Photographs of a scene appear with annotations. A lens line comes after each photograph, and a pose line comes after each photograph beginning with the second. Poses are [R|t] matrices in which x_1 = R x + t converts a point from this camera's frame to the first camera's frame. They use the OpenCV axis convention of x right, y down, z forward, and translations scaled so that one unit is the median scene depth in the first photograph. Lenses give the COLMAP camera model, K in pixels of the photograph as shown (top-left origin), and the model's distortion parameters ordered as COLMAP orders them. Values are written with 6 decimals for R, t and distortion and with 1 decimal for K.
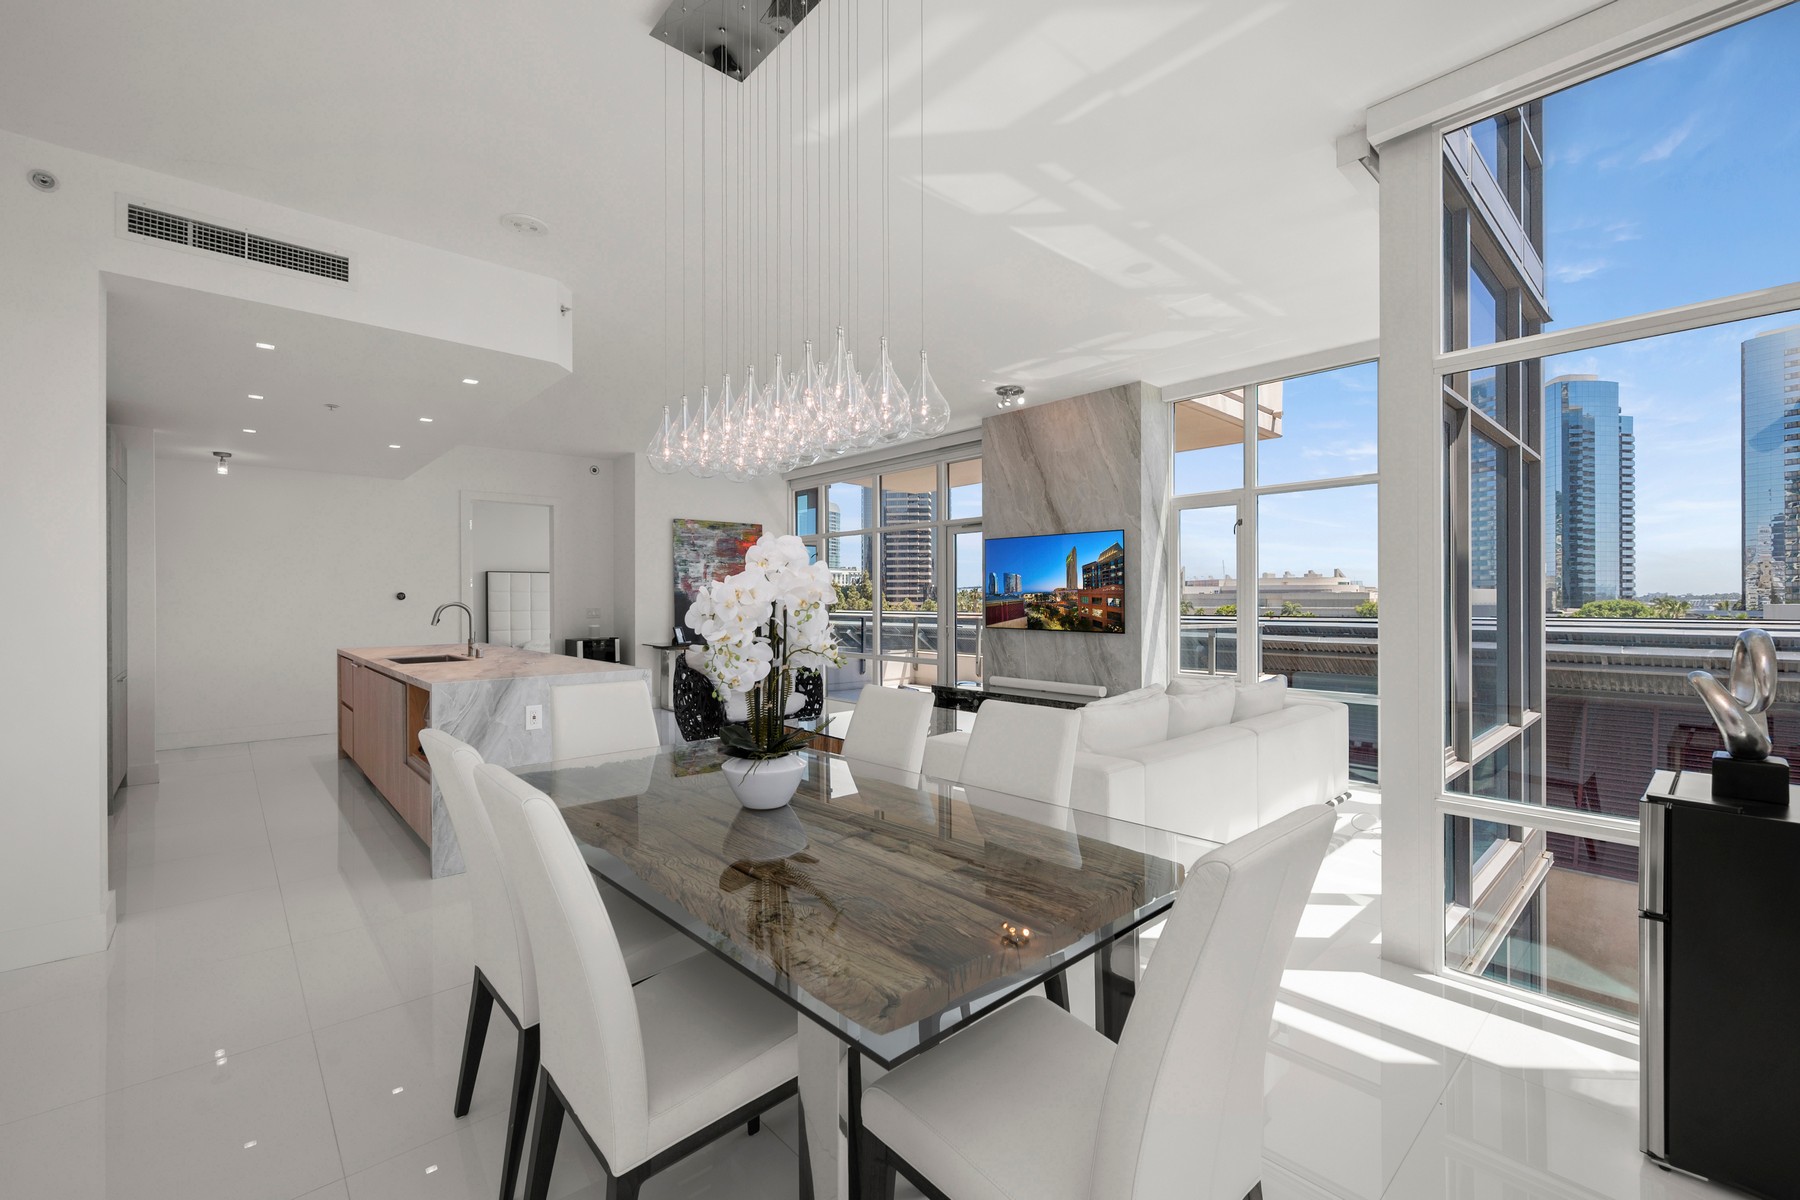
lens RADIAL K [[756.3, 0, 898.8], [0, 756.3, 602.7], [0, 0, 1]] dist [0.001091, 0.000094]
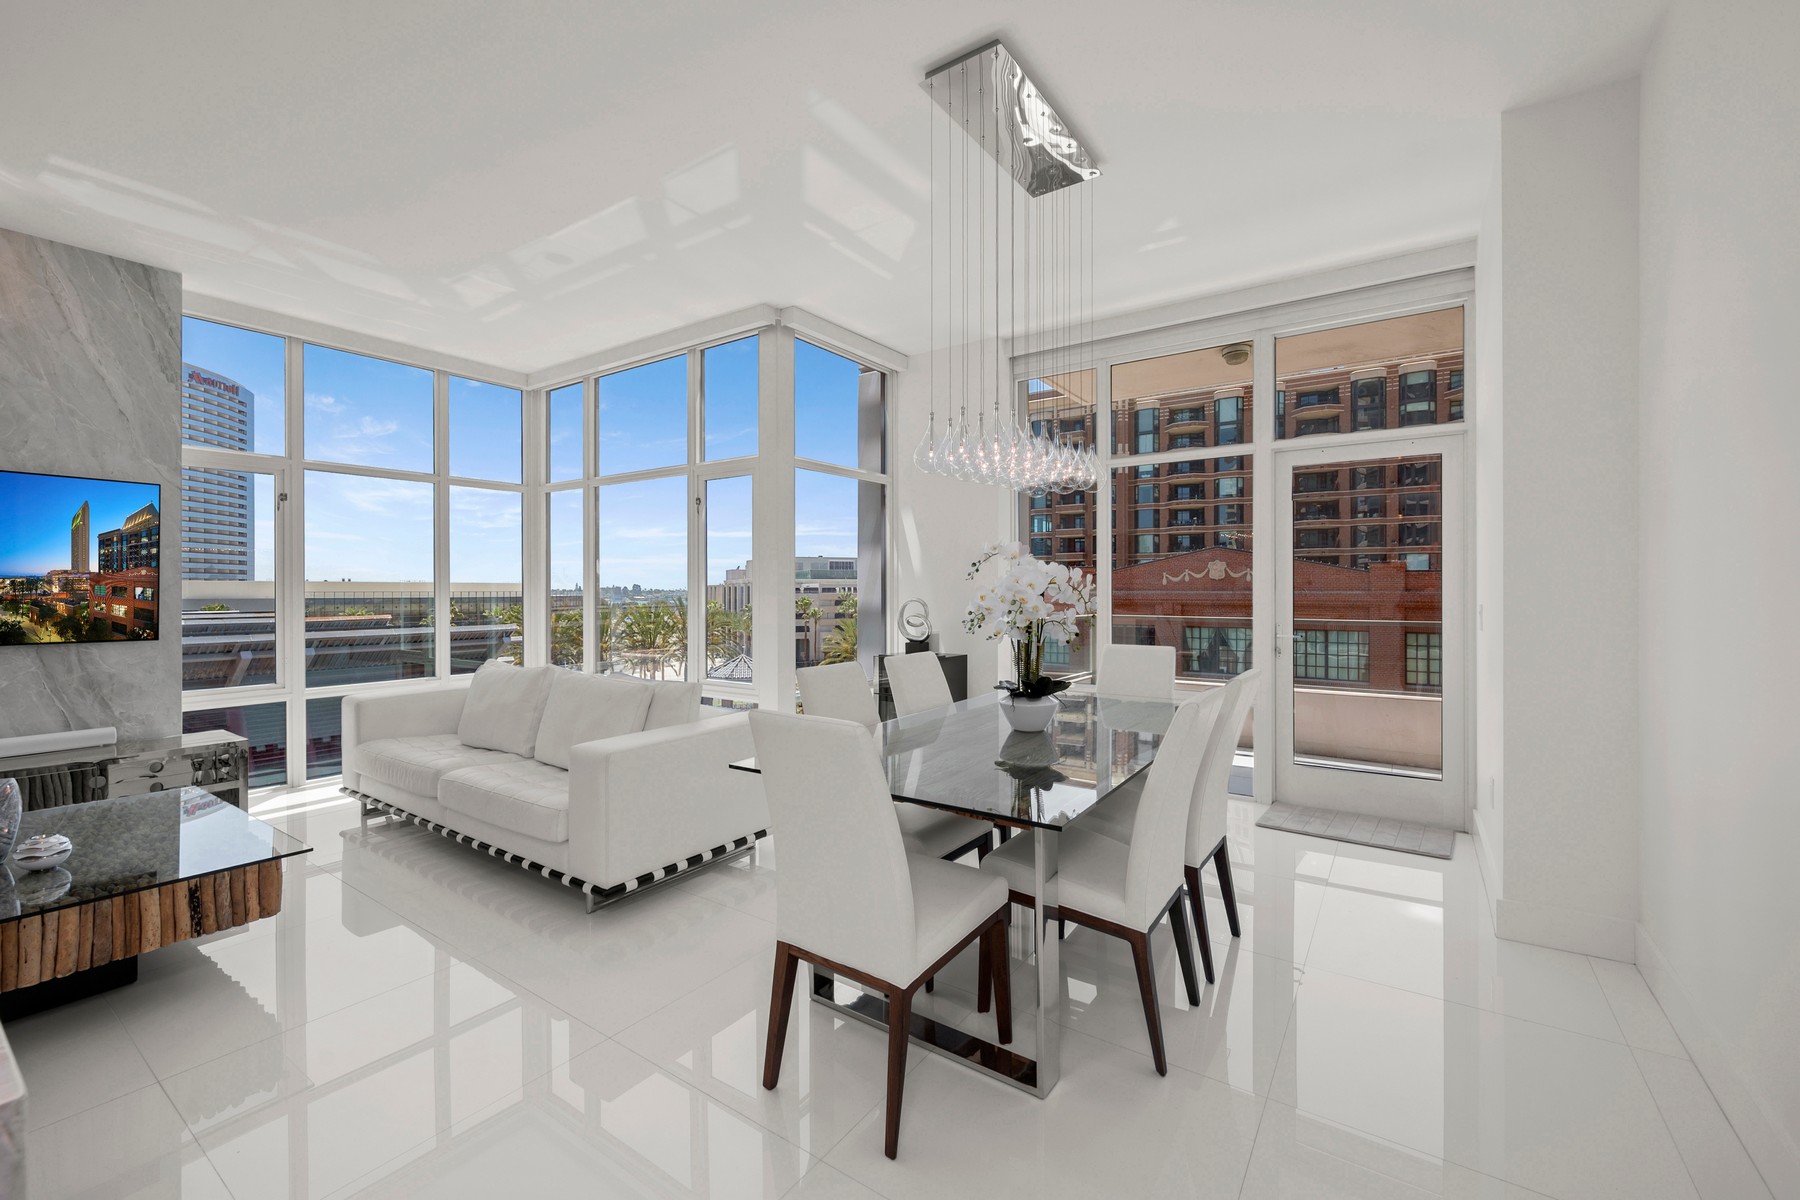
lens RADIAL K [[741.4, 0, 889.7], [0, 741.4, 588.5], [0, 0, 1]] dist [-0.000274, -0.000318]
pose [[-0.218609, 0.005296, 0.975798, -0.423677], [0.006665, 0.999970, -0.003934, 0.001954], [-0.975790, 0.005643, -0.218638, 0.451525]]
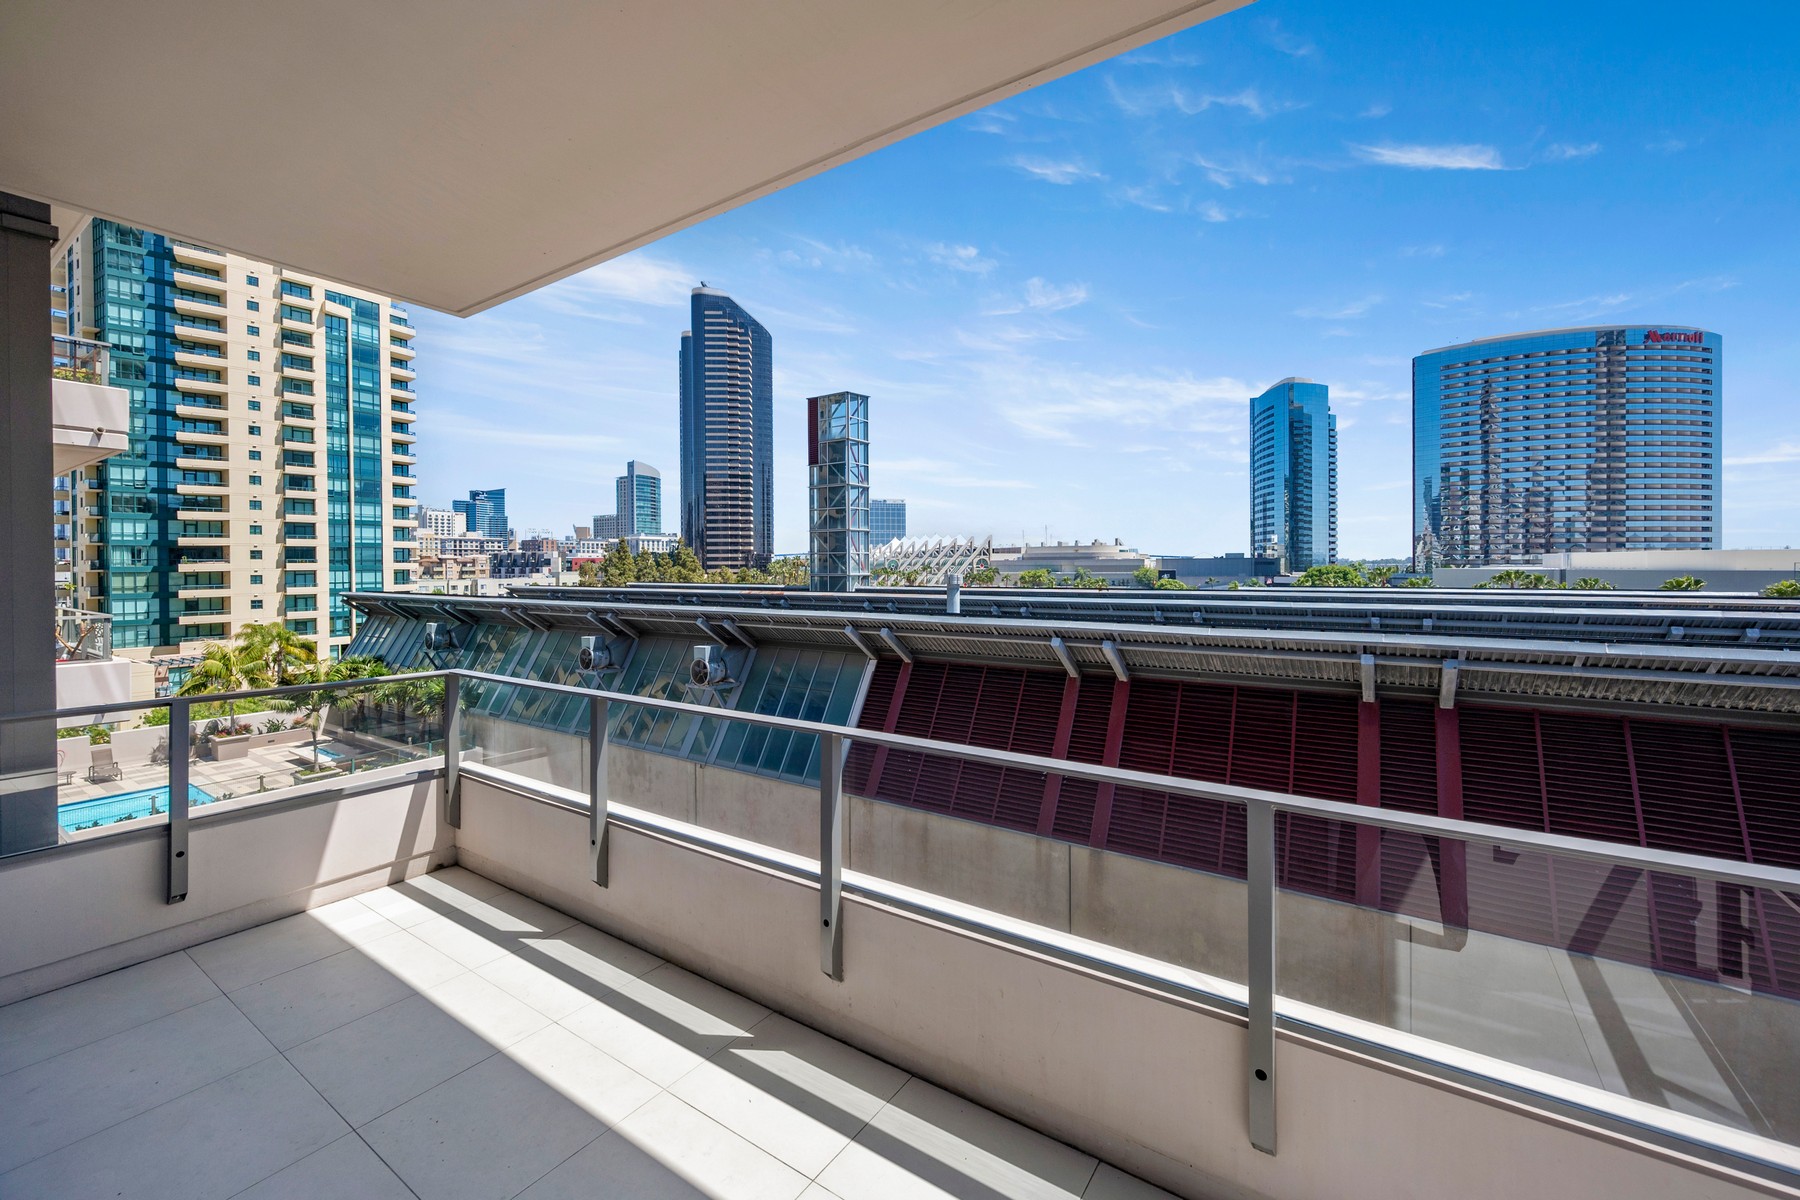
lens RADIAL K [[722.7, 0, 901.7], [0, 722.7, 572.3], [0, 0, 1]] dist [0.000056, 0.000152]
pose [[0.971200, -0.005249, 0.238209, 0.250674], [0.004016, 0.999976, 0.005665, -0.047345], [-0.238233, -0.004545, 0.971198, 1.114784]]
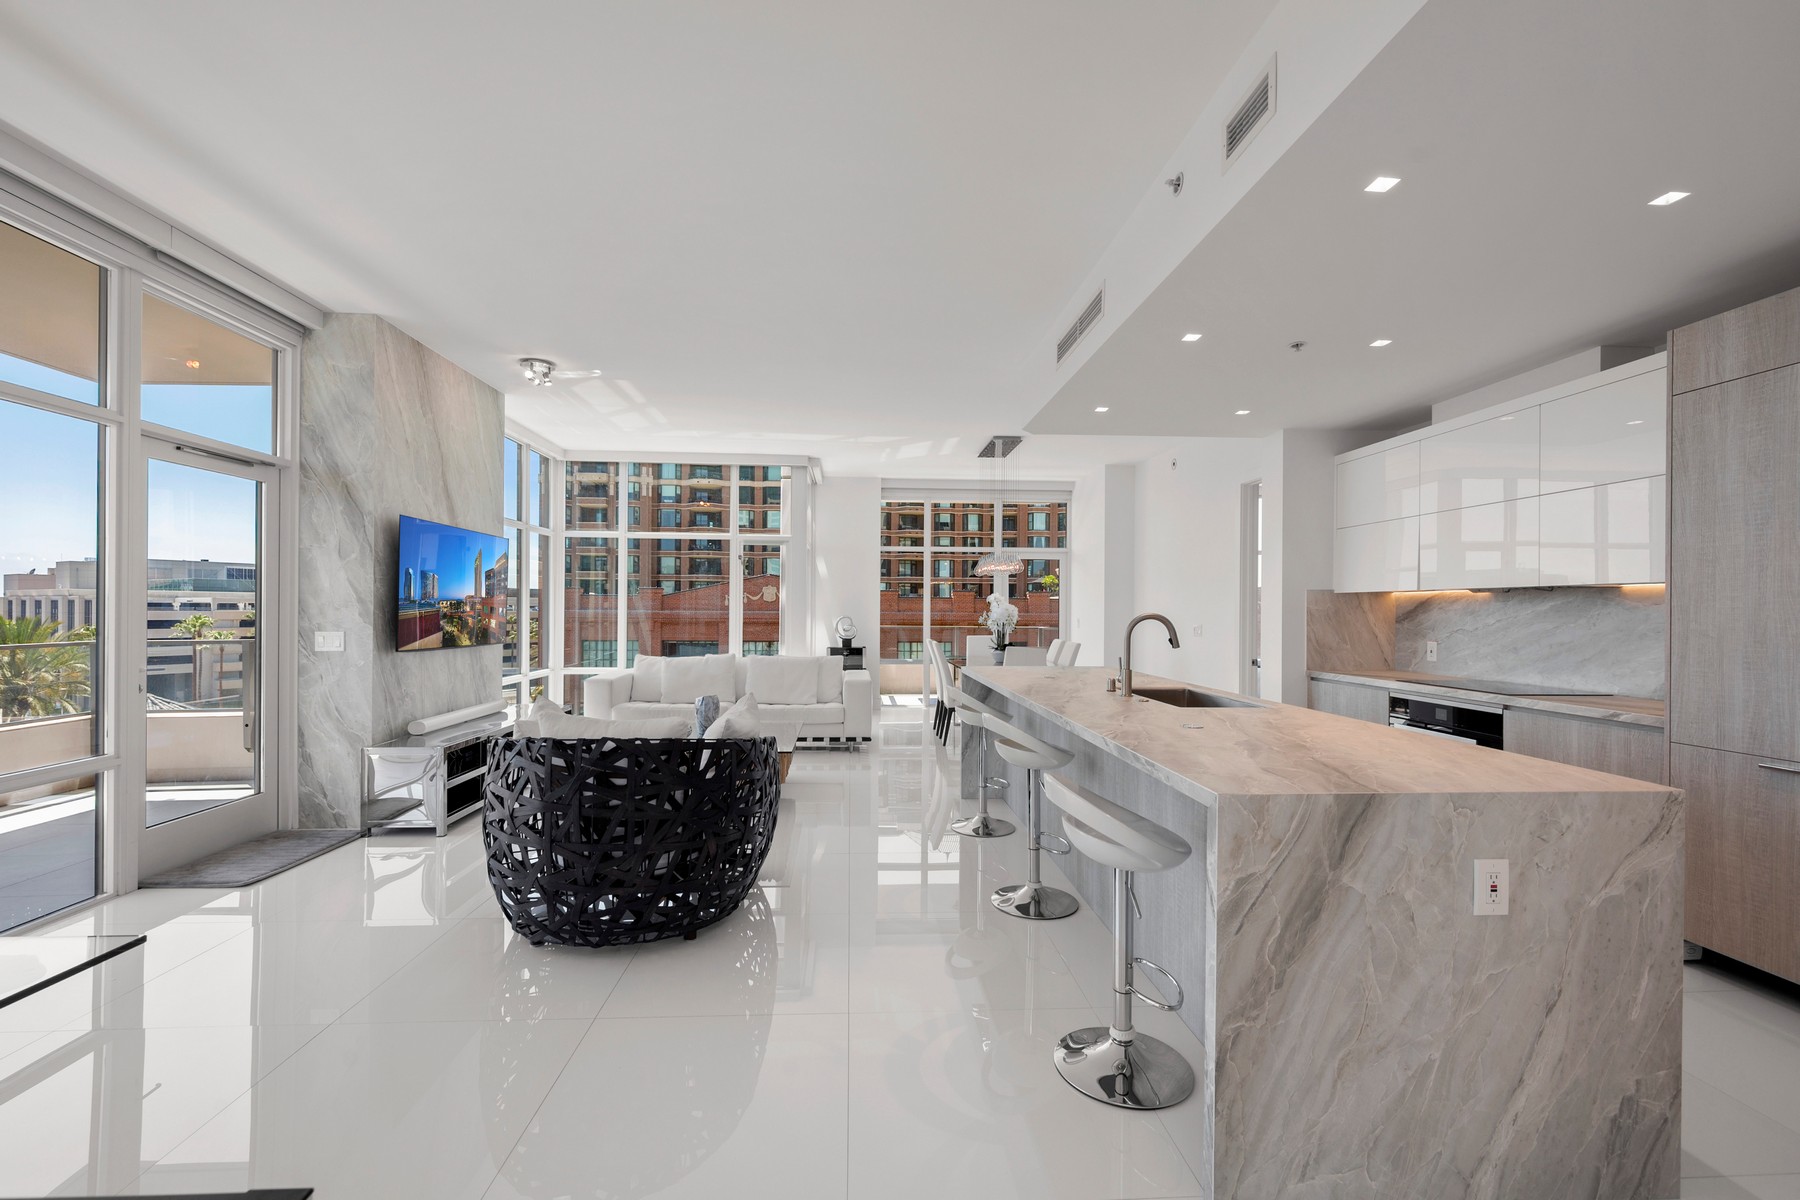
lens RADIAL K [[750.5, 0, 898.0], [0, 750.5, 610.2], [0, 0, 1]] dist [0.001468, -0.000119]
pose [[-0.780790, -0.001305, 0.624792, -0.636245], [-0.000570, 0.999999, 0.001376, -0.003770], [-0.624794, 0.000719, -0.780790, 1.277559]]
